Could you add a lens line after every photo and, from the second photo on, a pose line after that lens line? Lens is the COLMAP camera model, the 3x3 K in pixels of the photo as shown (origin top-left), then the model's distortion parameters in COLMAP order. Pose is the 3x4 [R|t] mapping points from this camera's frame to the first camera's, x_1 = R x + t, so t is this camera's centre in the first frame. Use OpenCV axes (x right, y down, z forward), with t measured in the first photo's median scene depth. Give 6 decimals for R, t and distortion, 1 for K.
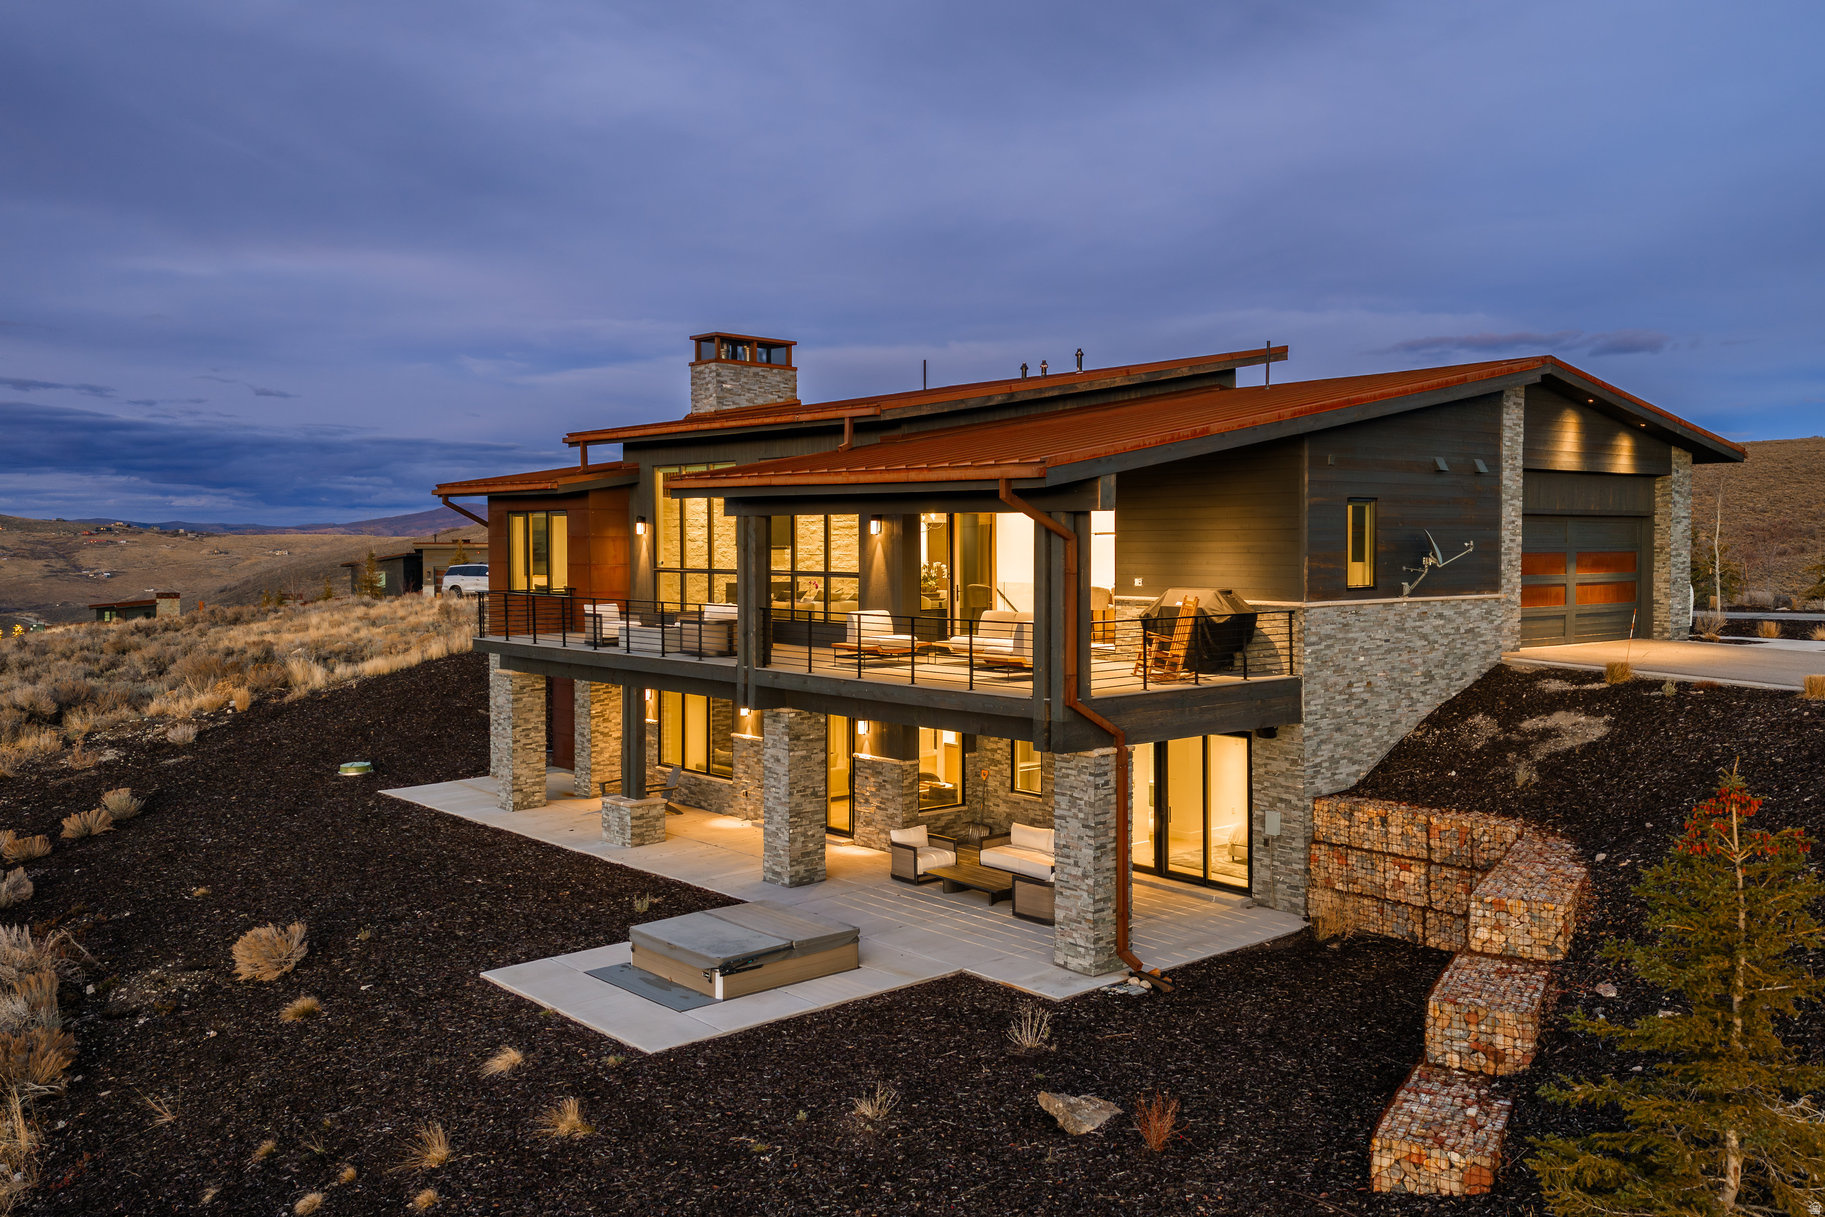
lens RADIAL K [[1537.4, 0, 912.5], [0, 1537.4, 608.5], [0, 0, 1]] dist [0.094864, -0.082224]
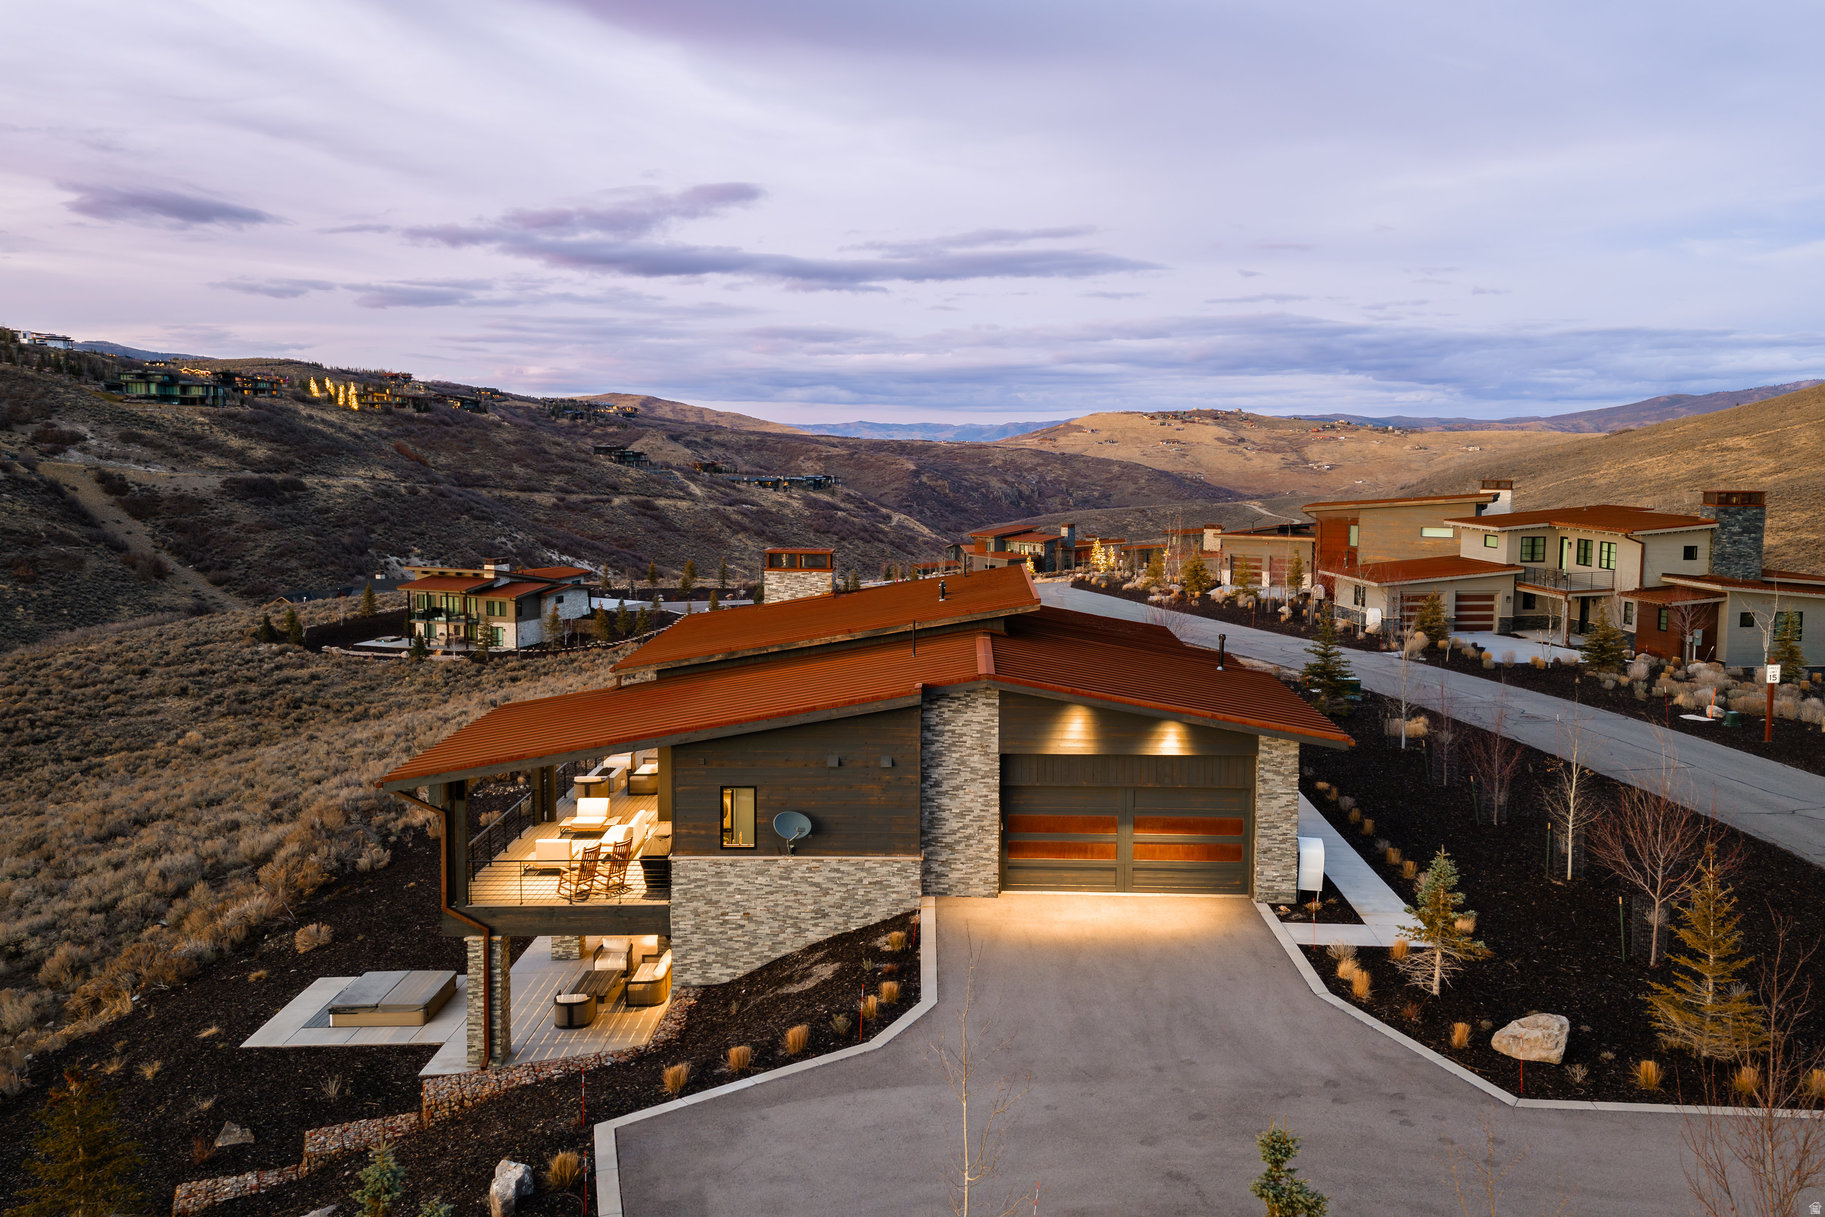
lens RADIAL K [[1498.7, 0, 917.4], [0, 1498.7, 564.3], [0, 0, 1]] dist [0.110466, -0.062547]
pose [[0.730864, 0.052589, -0.680494, 1.060428], [-0.021815, 0.998318, 0.053721, -0.280054], [0.682175, -0.024417, 0.730781, 0.064586]]
